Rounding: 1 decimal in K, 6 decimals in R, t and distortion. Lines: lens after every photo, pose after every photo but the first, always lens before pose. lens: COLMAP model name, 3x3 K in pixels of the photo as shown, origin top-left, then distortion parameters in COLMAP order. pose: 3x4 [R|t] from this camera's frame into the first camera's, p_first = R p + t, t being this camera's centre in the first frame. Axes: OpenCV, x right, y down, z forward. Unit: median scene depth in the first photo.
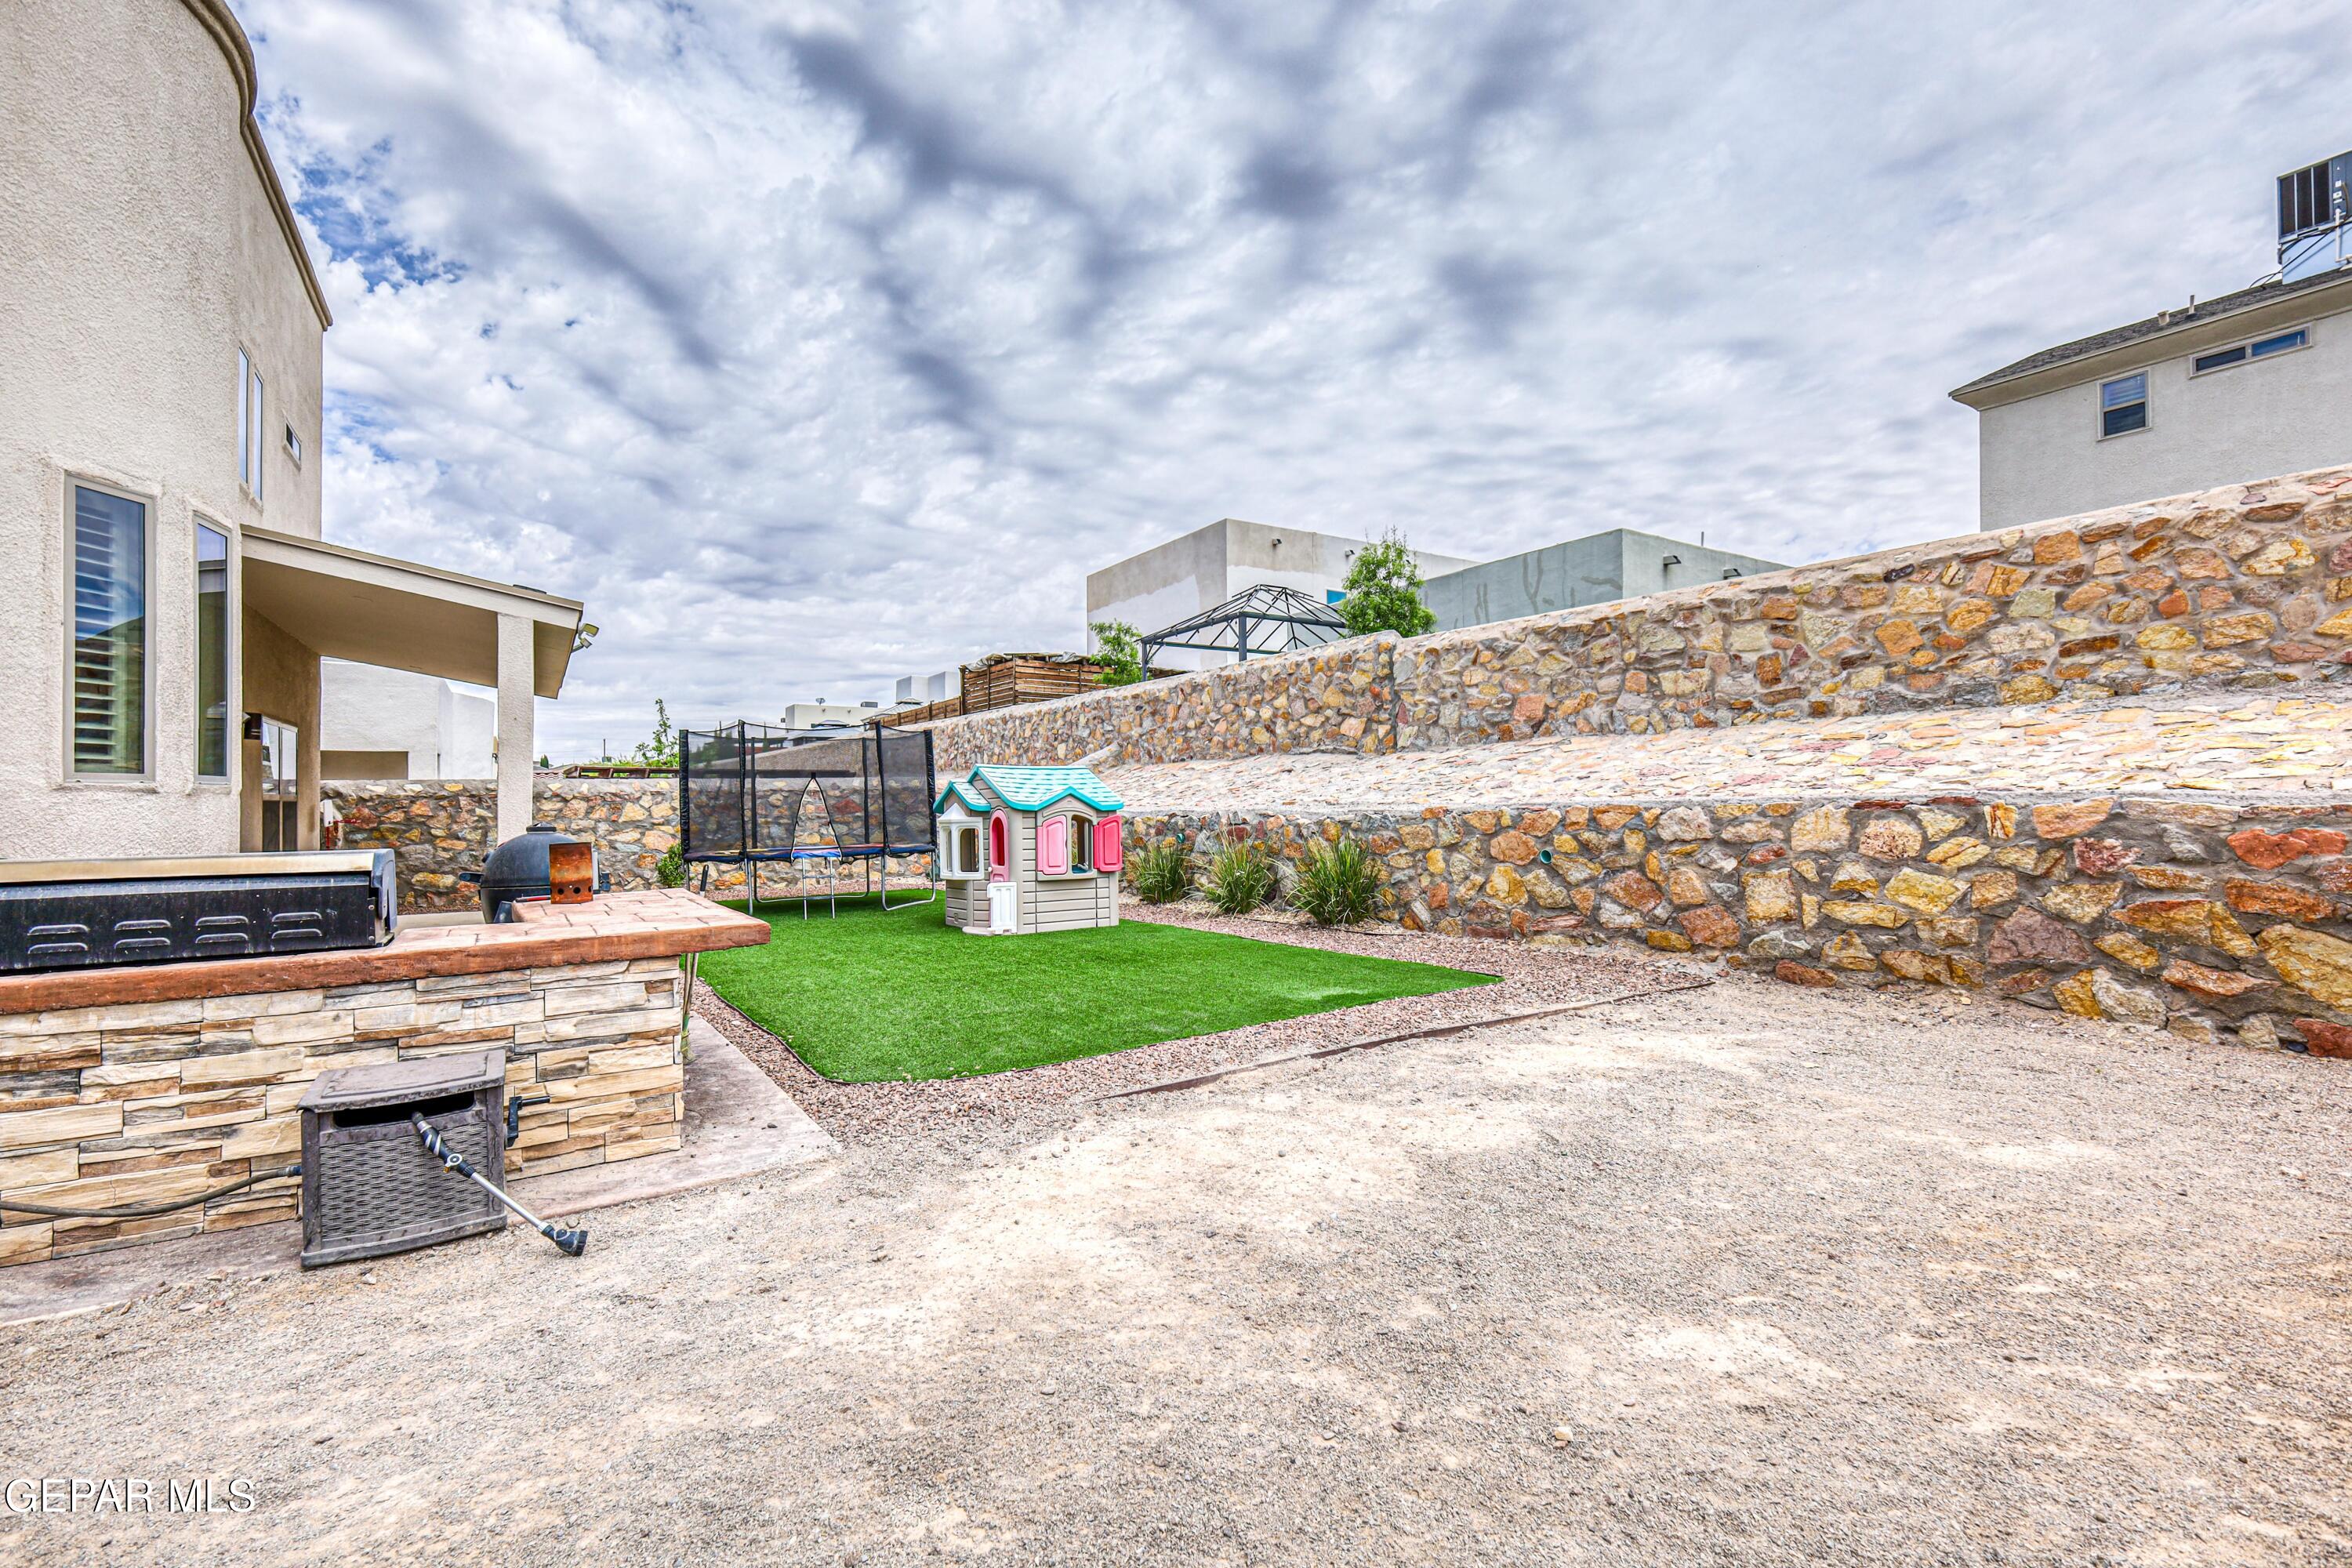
lens RADIAL K [[1042.0, 0, 1178.7], [0, 1042.0, 804.5], [0, 0, 1]] dist [0.004187, -0.001231]
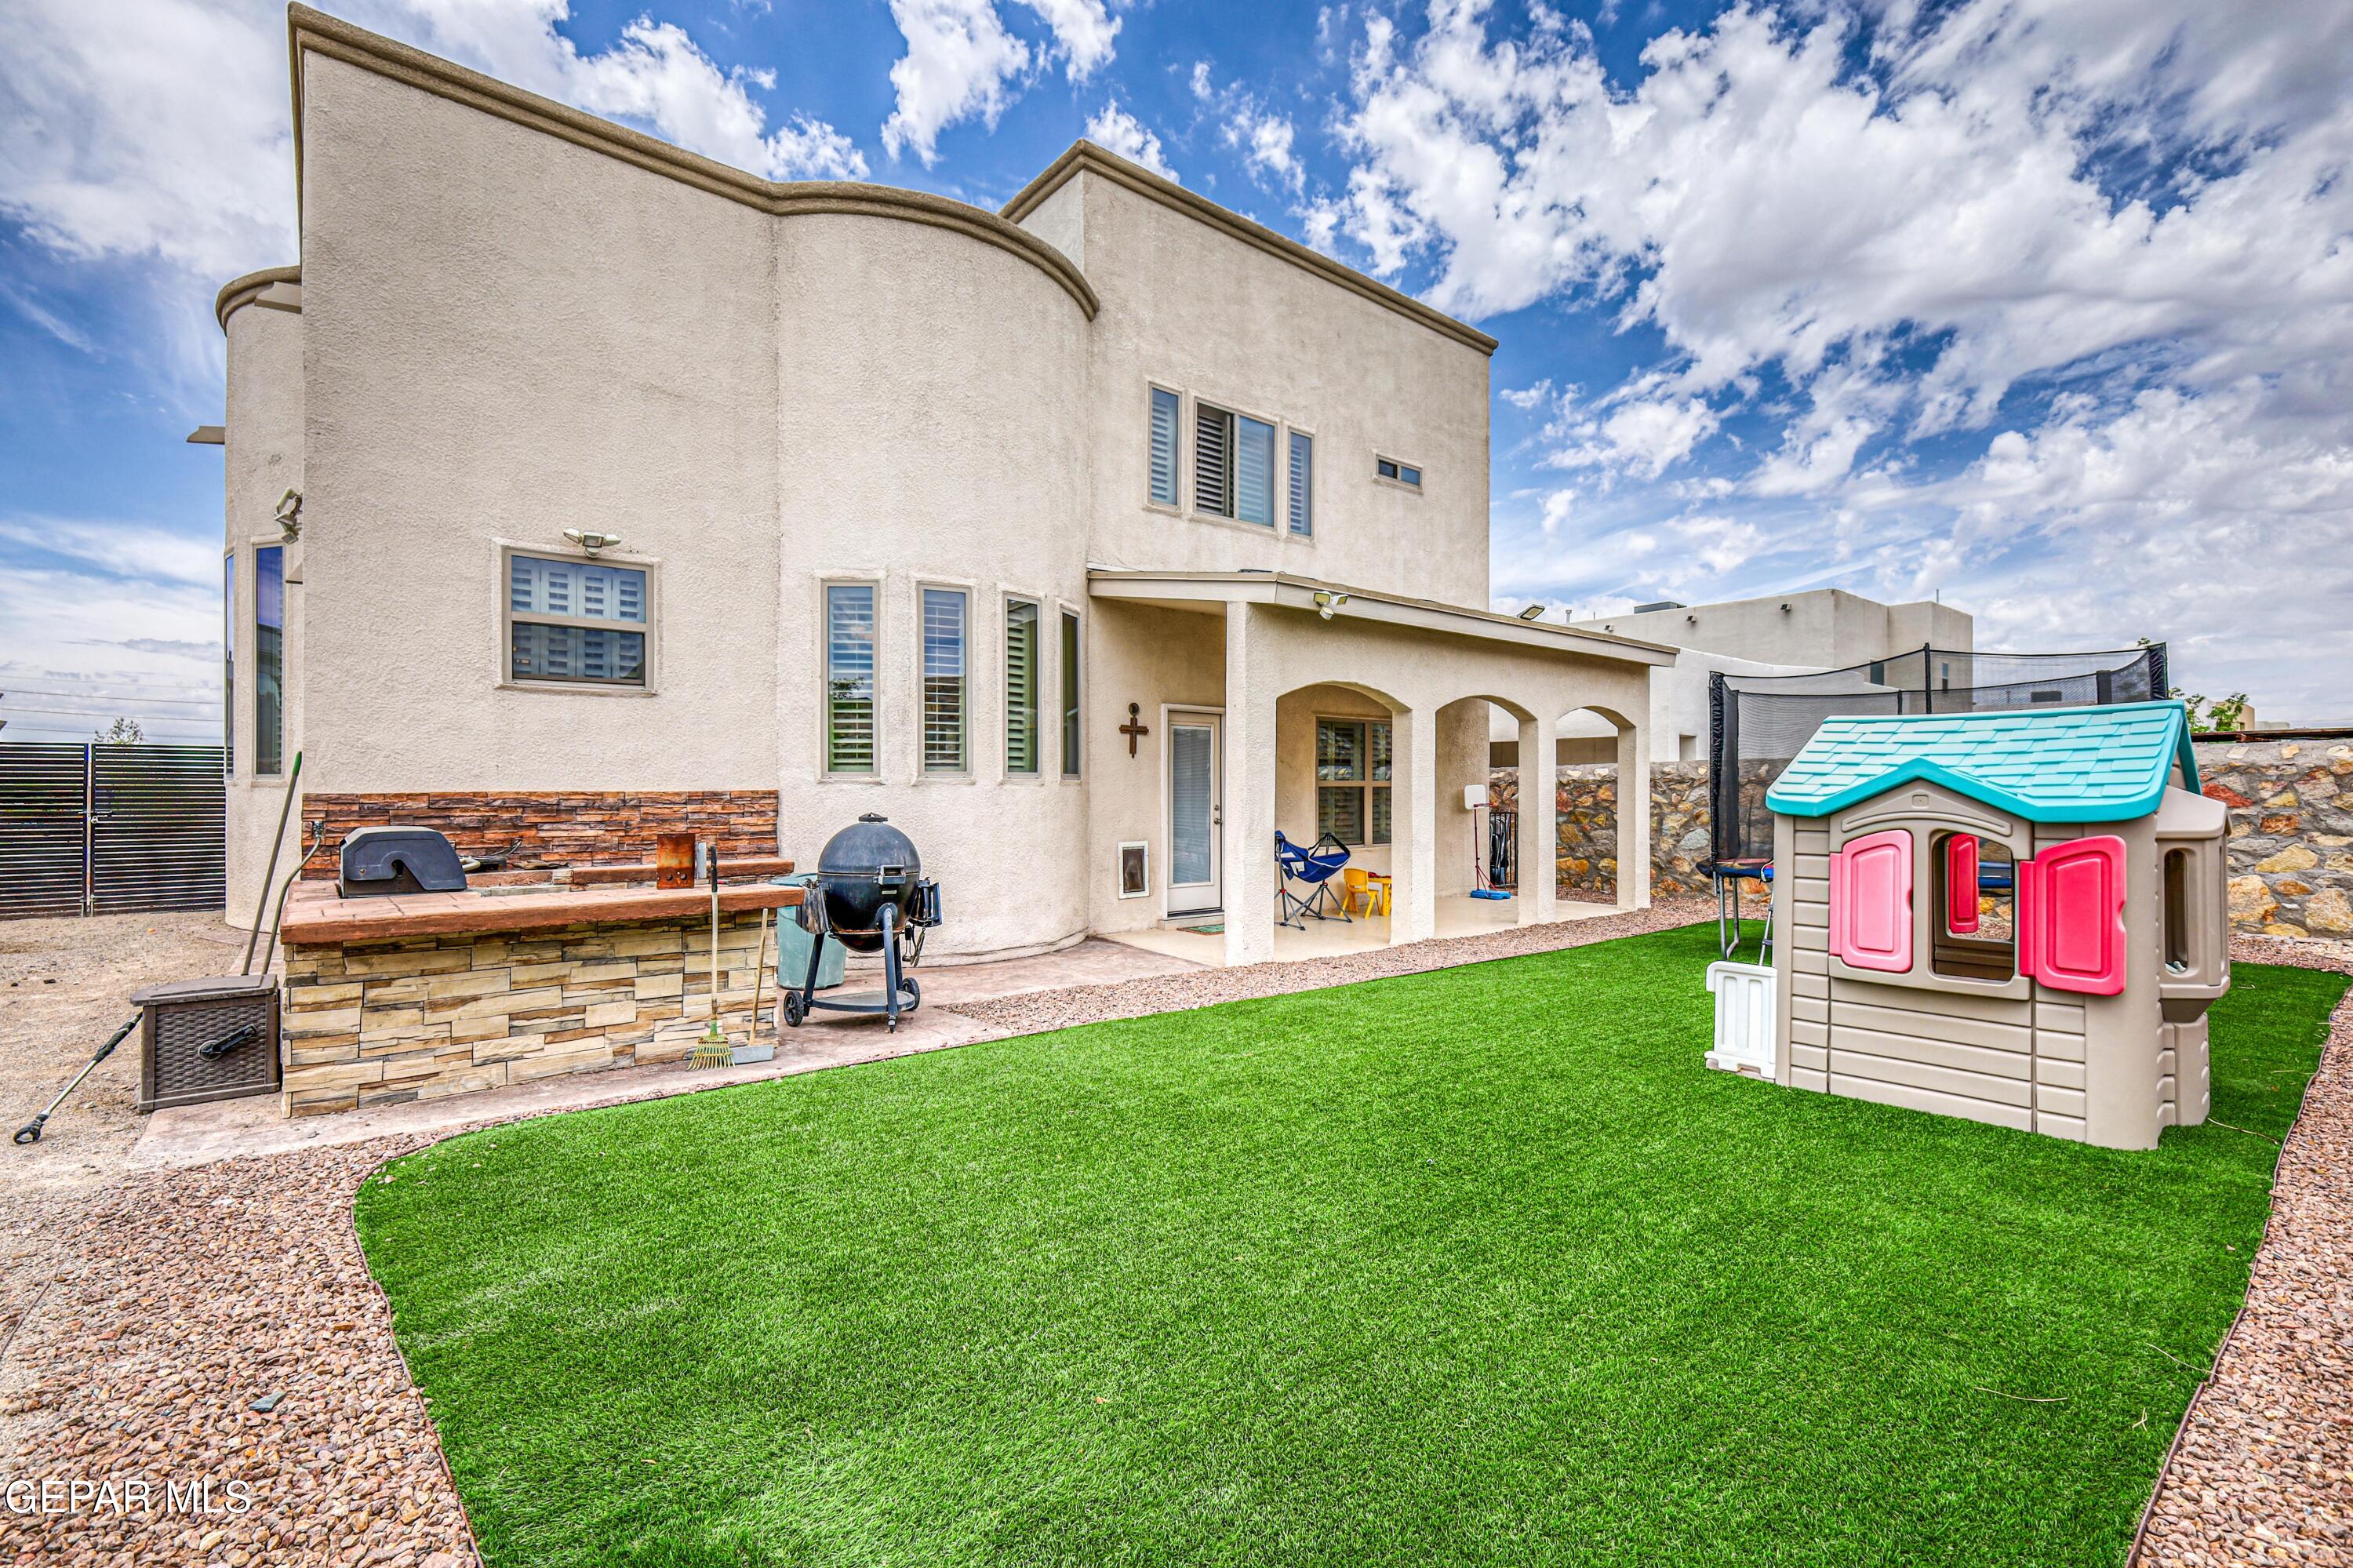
lens RADIAL K [[1042.5, 0, 1183.7], [0, 1042.5, 767.7], [0, 0, 1]] dist [0.004187, -0.001231]
pose [[0.120803, -0.013105, -0.992590, 0.221903], [-0.001717, 0.999909, -0.013411, -0.006899], [0.992675, 0.003324, 0.120770, 0.555207]]
